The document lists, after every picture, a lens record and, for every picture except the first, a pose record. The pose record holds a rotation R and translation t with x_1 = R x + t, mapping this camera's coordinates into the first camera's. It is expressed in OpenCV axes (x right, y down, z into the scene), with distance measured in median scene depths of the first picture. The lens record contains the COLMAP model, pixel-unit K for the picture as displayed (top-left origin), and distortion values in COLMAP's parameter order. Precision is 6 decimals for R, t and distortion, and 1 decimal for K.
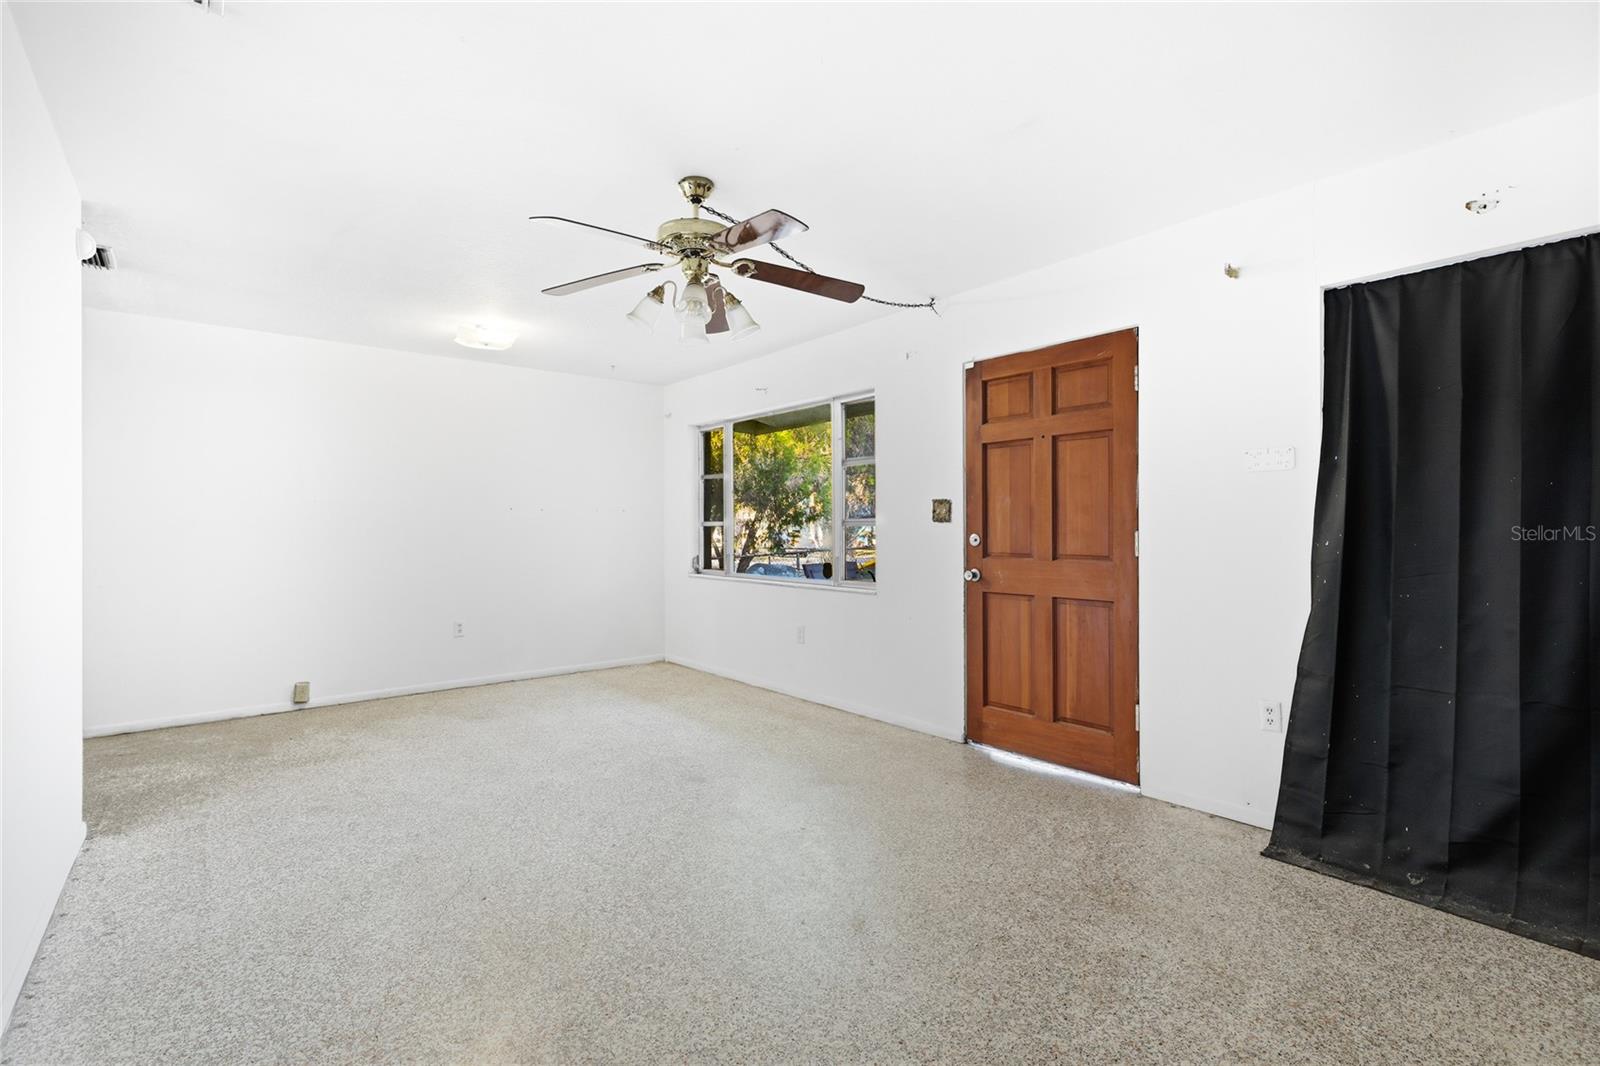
lens RADIAL K [[711.4, 0, 805.7], [0, 711.4, 526.6], [0, 0, 1]] dist [-0.000191, -0.000566]
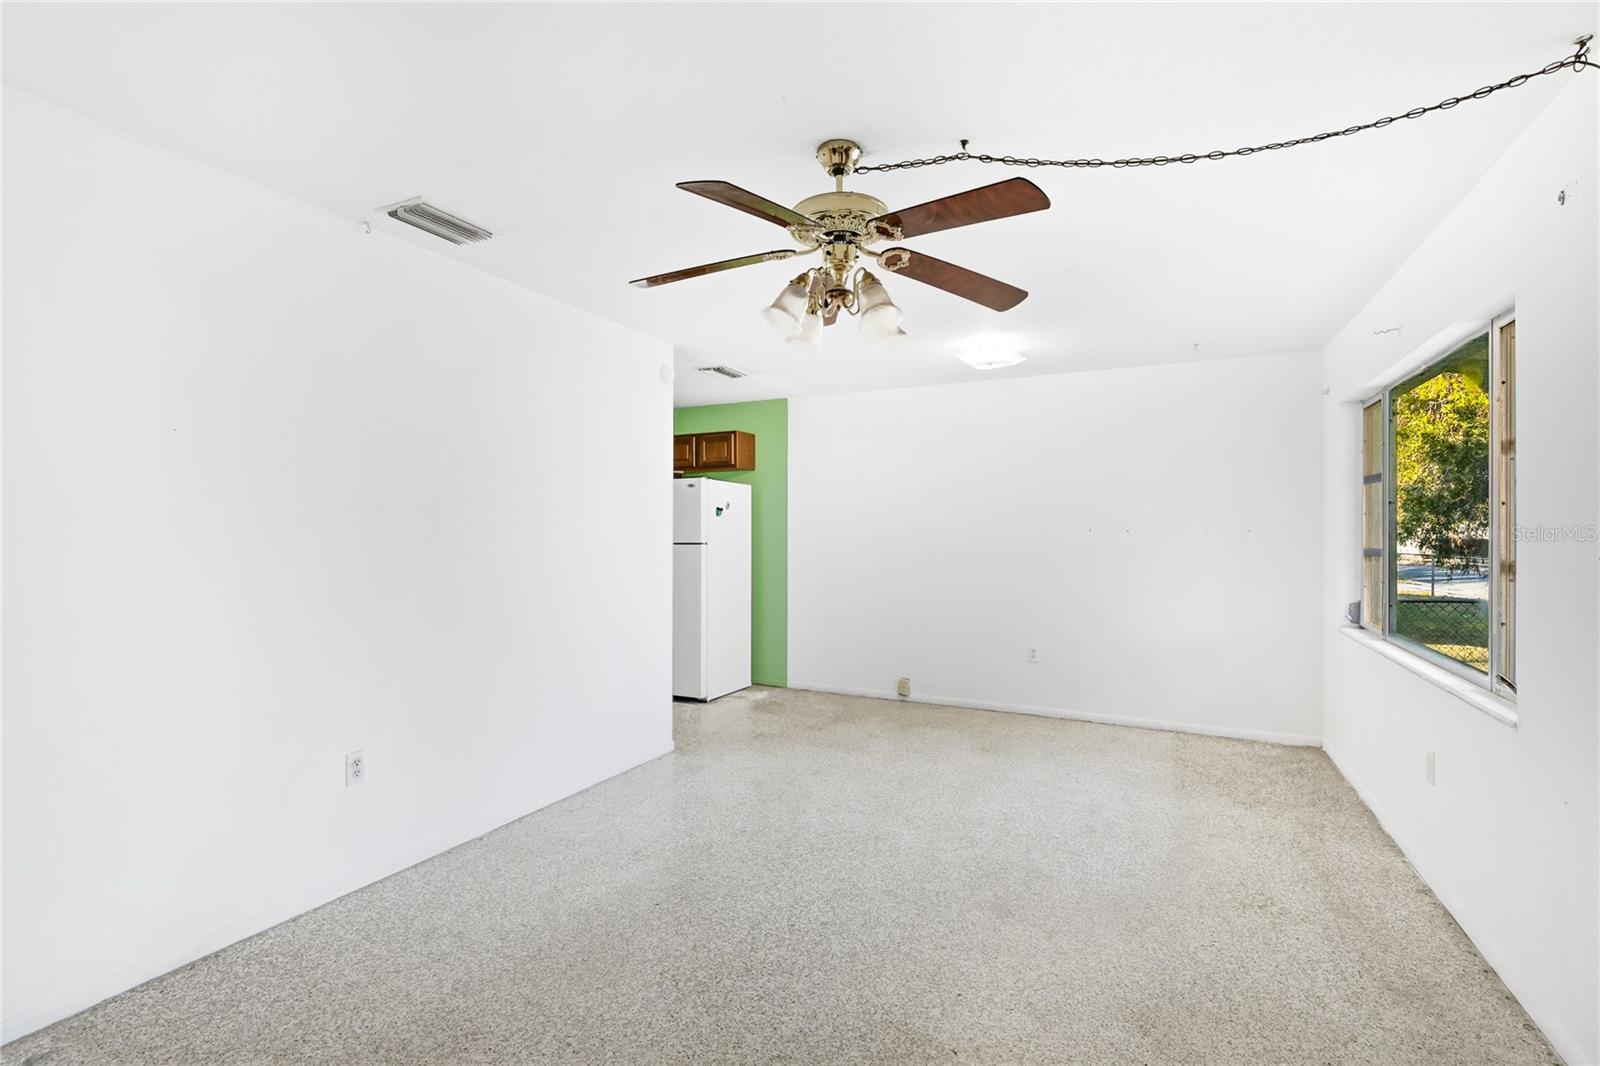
lens RADIAL K [[711.1, 0, 780.1], [0, 711.1, 534.2], [0, 0, 1]] dist [-0.001629, 0.000121]
pose [[0.409592, 0.007970, -0.912234, 0.310981], [-0.002656, 0.999968, 0.007544, -0.032691], [0.912265, -0.000667, 0.409600, 0.349331]]
